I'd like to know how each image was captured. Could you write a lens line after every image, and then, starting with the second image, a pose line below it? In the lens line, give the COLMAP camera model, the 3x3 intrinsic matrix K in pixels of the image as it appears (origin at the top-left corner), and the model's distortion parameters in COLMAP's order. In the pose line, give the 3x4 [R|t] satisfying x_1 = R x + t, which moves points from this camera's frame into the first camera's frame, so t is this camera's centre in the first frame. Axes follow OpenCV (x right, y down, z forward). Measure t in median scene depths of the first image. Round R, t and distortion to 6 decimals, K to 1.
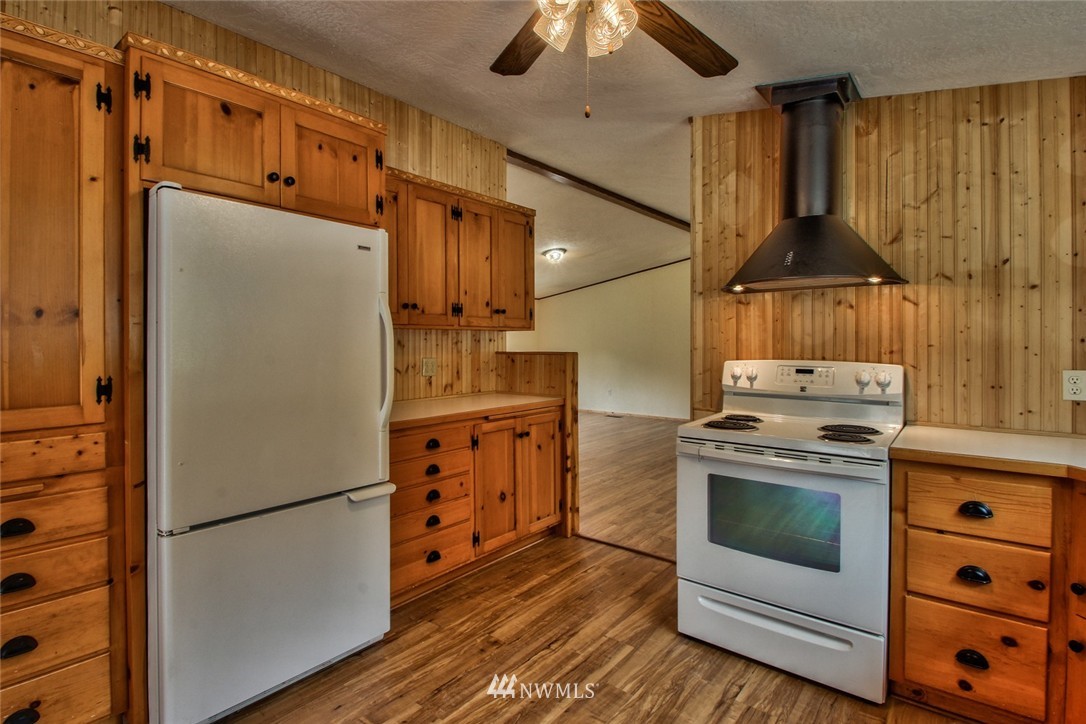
lens RADIAL K [[529.4, 0, 518.0], [0, 529.4, 346.2], [0, 0, 1]] dist [-0.003960, -0.009112]
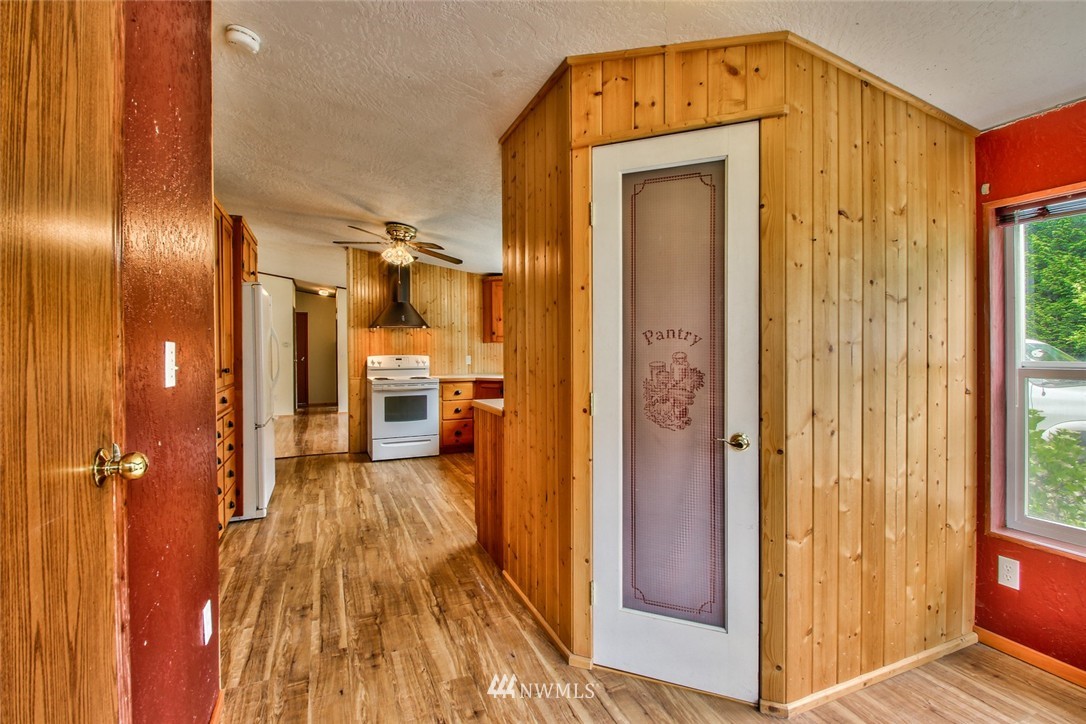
lens RADIAL K [[529.4, 0, 538.2], [0, 529.4, 361.7], [0, 0, 1]] dist [-0.003960, -0.009112]
pose [[0.466553, -0.026928, 0.884083, -1.633307], [0.013398, 0.999637, 0.023377, 0.007688], [-0.884392, 0.000938, 0.466745, -0.947252]]
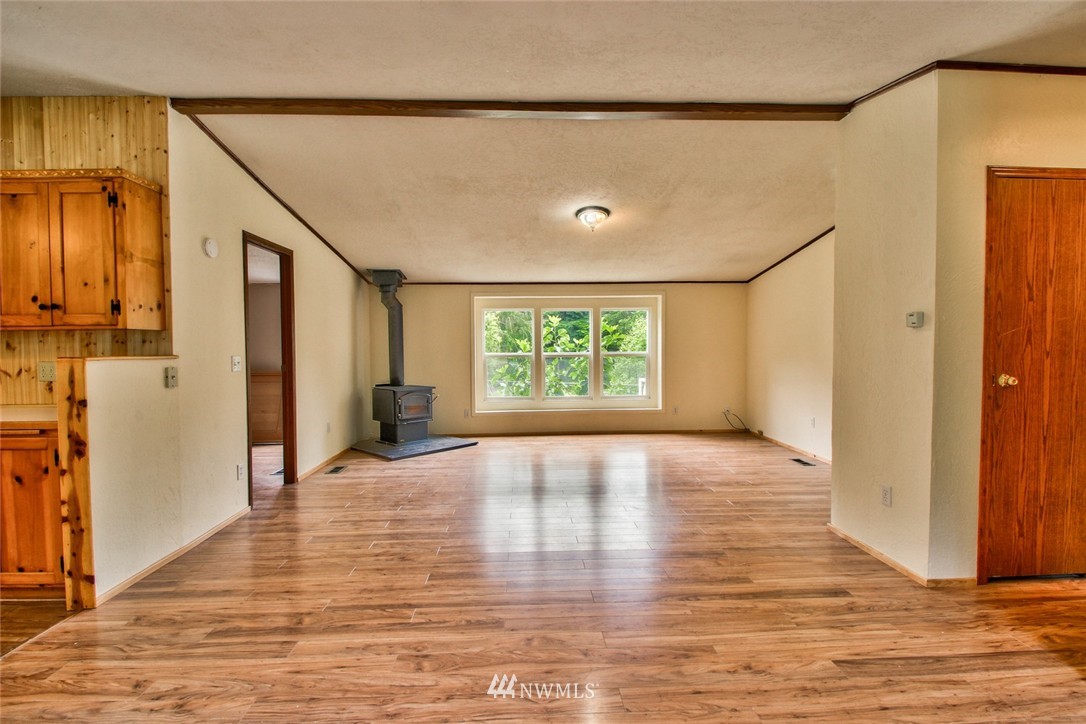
lens RADIAL K [[529.4, 0, 544.6], [0, 529.4, 352.8], [0, 0, 1]] dist [-0.003960, -0.009112]
pose [[0.679778, 0.008168, -0.733373, 1.327367], [0.000928, 0.999928, 0.011997, -0.004030], [0.733418, -0.008835, 0.679721, 1.238592]]
